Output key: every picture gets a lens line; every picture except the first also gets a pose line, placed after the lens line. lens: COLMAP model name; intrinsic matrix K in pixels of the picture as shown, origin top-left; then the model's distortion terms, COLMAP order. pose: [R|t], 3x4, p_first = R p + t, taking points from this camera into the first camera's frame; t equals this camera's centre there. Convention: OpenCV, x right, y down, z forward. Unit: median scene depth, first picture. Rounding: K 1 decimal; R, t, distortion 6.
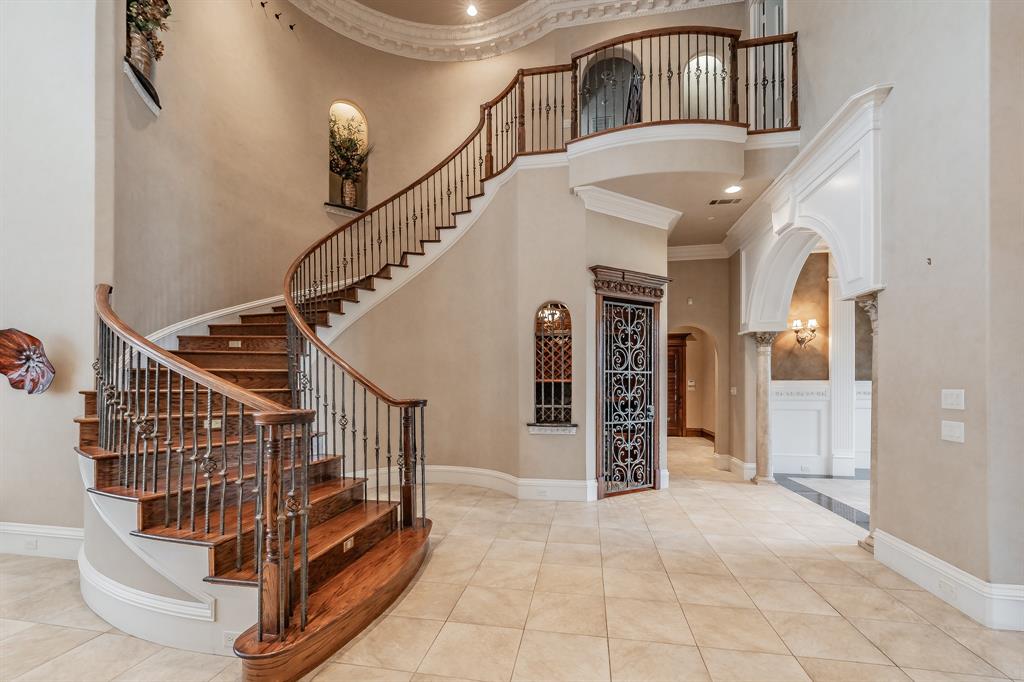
lens RADIAL K [[414.7, 0, 517.2], [0, 414.7, 385.8], [0, 0, 1]] dist [-0.003254, -0.000319]
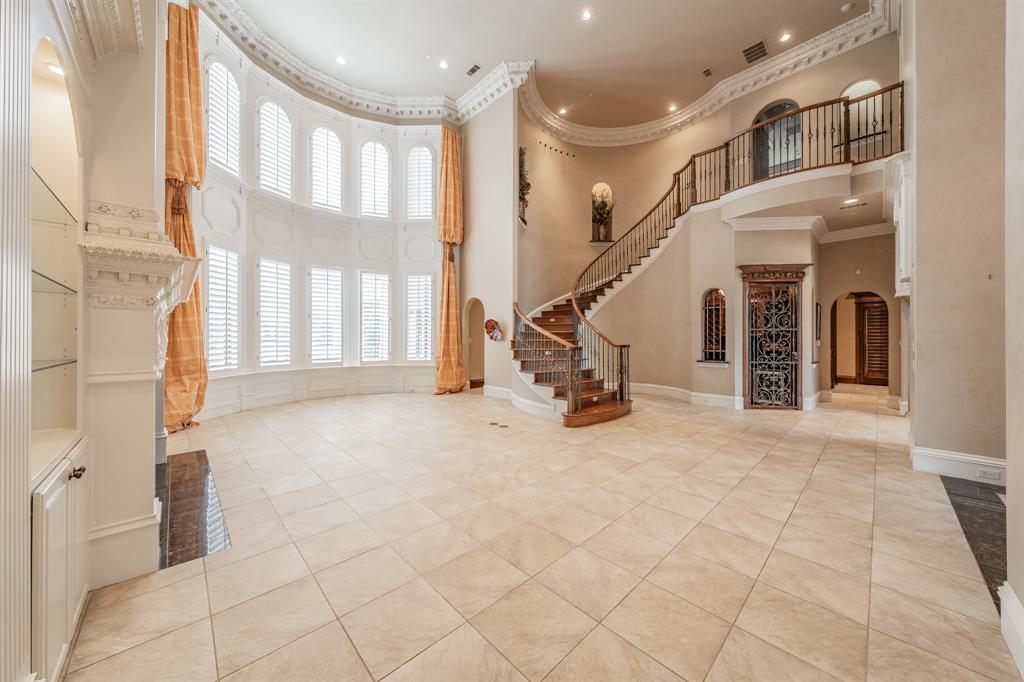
lens RADIAL K [[355.9, 0, 517.7], [0, 355.9, 338.2], [0, 0, 1]] dist [-0.000197, -0.000055]
pose [[0.796431, 0.000108, -0.604730, 0.317066], [-0.000834, 0.999999, -0.000920, 0.000518], [0.604729, 0.001237, 0.796430, -0.610370]]
